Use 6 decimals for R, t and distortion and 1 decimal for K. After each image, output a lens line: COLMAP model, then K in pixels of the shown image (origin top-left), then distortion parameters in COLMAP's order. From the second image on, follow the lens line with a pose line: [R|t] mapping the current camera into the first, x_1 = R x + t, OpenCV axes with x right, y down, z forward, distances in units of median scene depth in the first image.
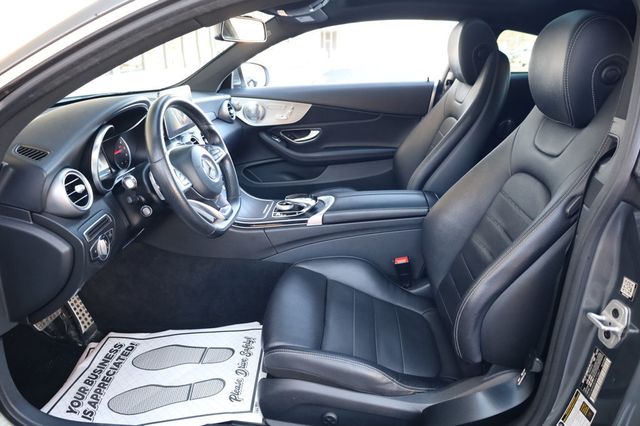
lens RADIAL K [[426.8, 0, 323.4], [0, 426.8, 213.8], [0, 0, 1]] dist [-0.020279, -0.000688]
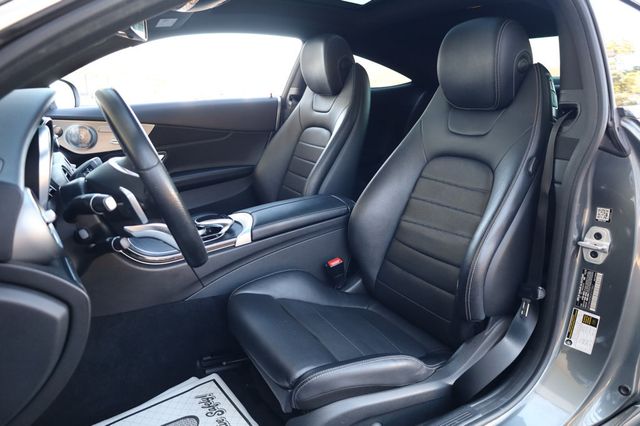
lens RADIAL K [[426.8, 0, 321.6], [0, 426.8, 211.7], [0, 0, 1]] dist [-0.020279, -0.000688]
pose [[0.837833, -0.147677, 0.525573, -0.340878], [0.192469, 0.980806, -0.031232, 0.018778], [-0.510873, 0.127324, 0.850175, 0.154494]]
